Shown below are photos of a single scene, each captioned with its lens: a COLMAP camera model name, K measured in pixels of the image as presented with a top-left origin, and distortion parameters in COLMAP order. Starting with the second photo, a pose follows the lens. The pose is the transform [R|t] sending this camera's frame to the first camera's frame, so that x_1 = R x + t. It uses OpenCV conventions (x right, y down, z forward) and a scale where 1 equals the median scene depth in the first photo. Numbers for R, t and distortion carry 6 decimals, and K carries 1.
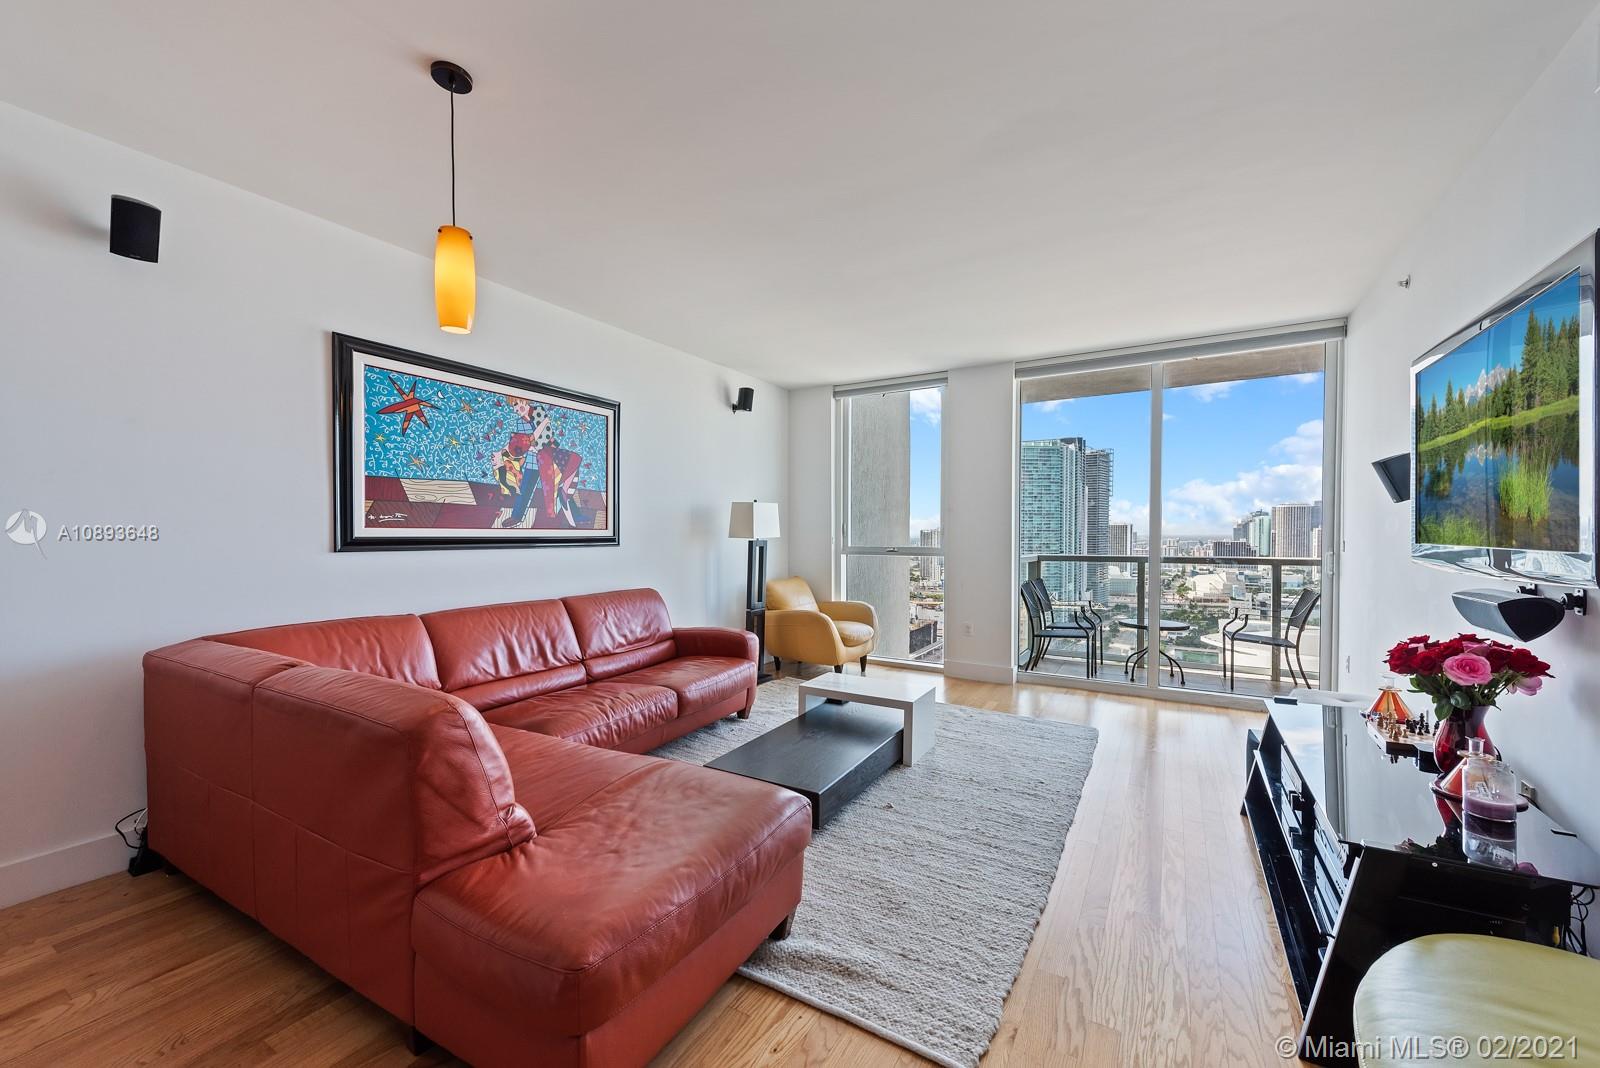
lens RADIAL K [[632.7, 0, 765.3], [0, 632.7, 541.7], [0, 0, 1]] dist [0.002197, 0.000124]
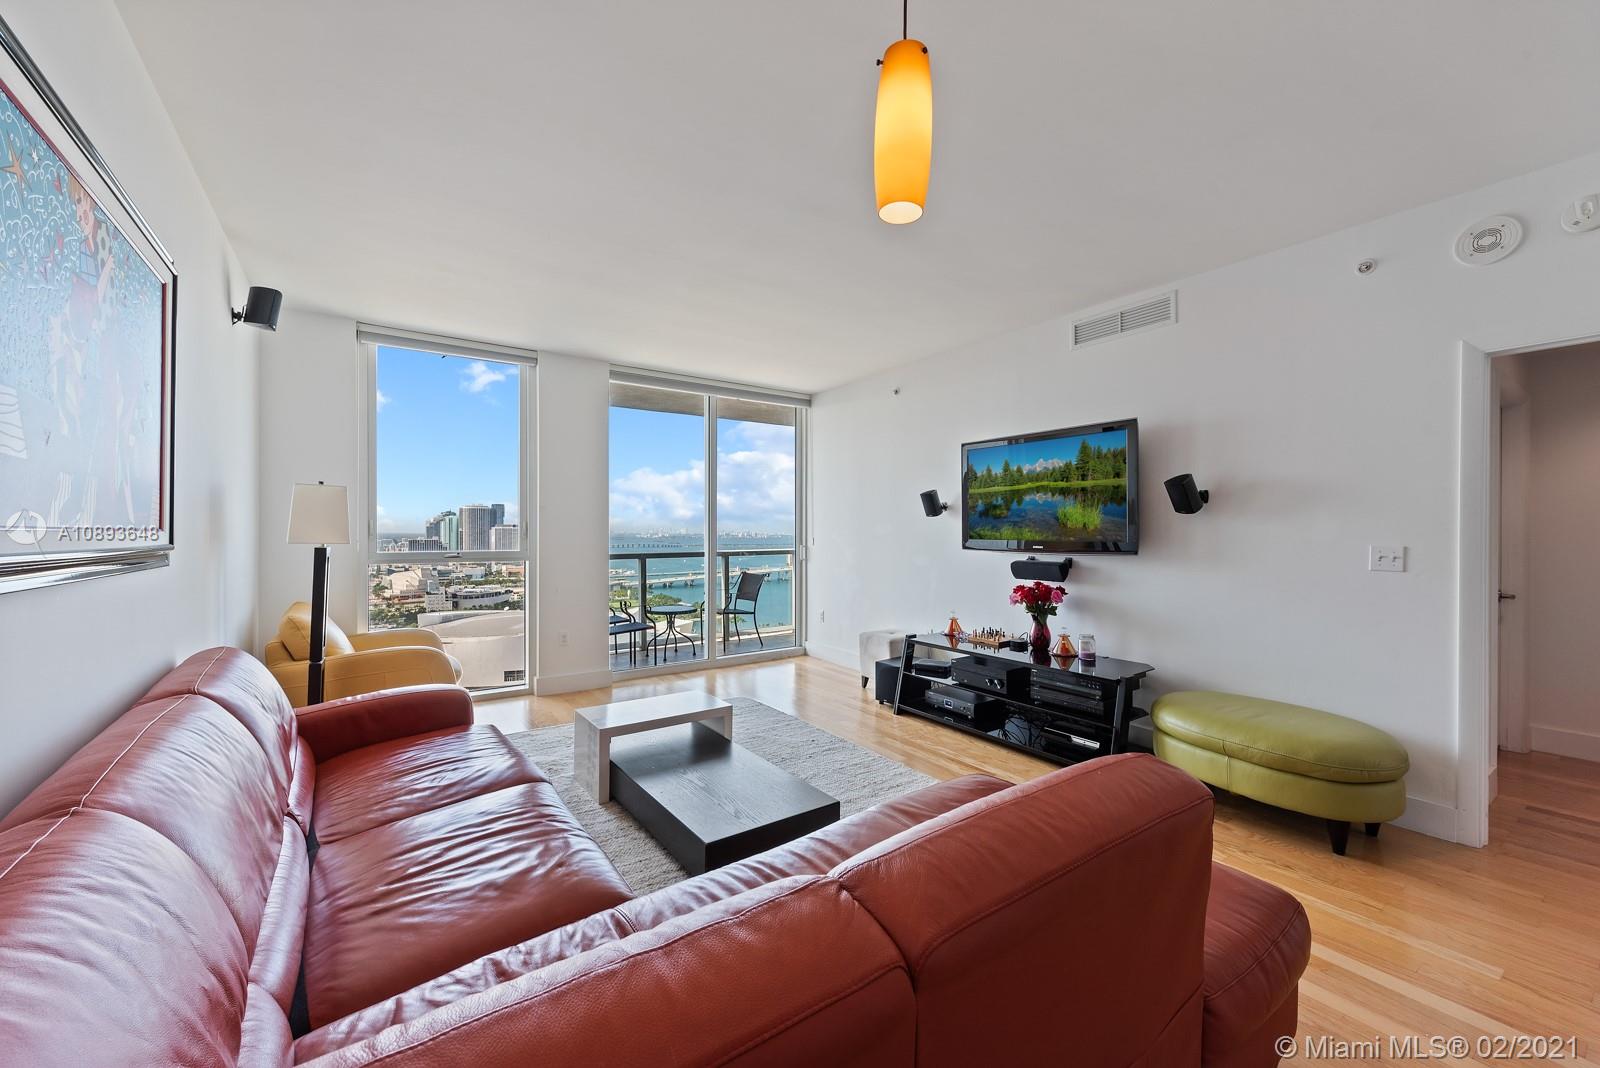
lens RADIAL K [[632.7, 0, 817.6], [0, 632.7, 527.2], [0, 0, 1]] dist [0.002197, 0.000124]
pose [[0.372774, 0.004479, 0.927911, -0.493062], [0.014073, 0.999846, -0.010480, -0.010118], [-0.927815, 0.016965, 0.372654, 0.386819]]
